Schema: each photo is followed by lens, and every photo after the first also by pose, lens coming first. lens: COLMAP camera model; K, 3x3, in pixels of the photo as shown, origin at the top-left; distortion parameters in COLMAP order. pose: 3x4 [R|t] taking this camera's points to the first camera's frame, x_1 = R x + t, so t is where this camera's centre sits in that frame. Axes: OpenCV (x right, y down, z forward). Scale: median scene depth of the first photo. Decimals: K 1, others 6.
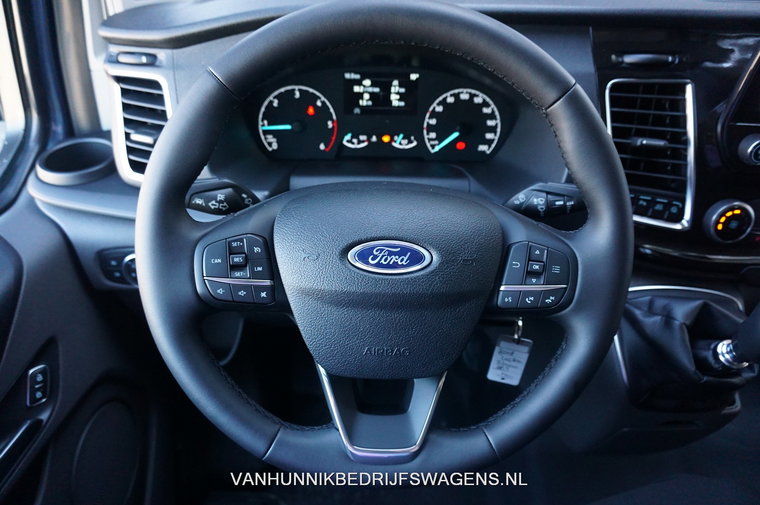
lens RADIAL K [[520.5, 0, 375.8], [0, 520.5, 254.7], [0, 0, 1]] dist [0.004089, 0.003234]
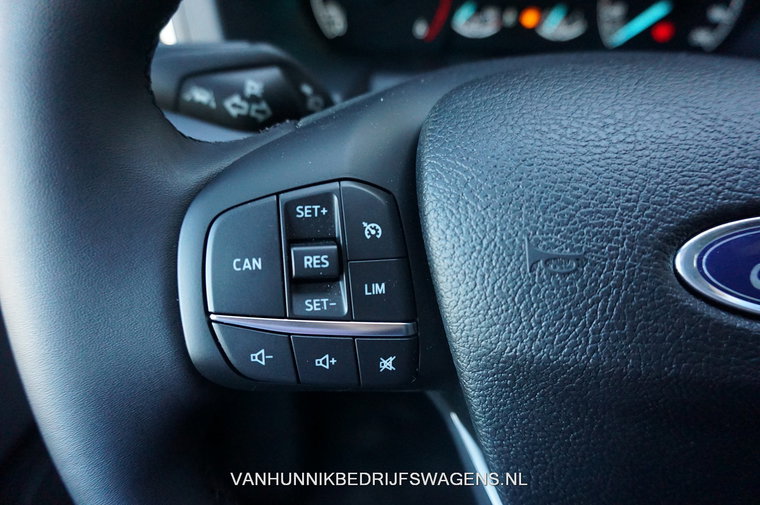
lens RADIAL K [[520.5, 0, 383.5], [0, 520.5, 249.6], [0, 0, 1]] dist [0.004089, 0.003234]
pose [[0.999433, 0.028837, -0.017383, -0.214810], [-0.027112, 0.995349, 0.092444, -0.027380], [0.019968, -0.091920, 0.995566, 0.676521]]
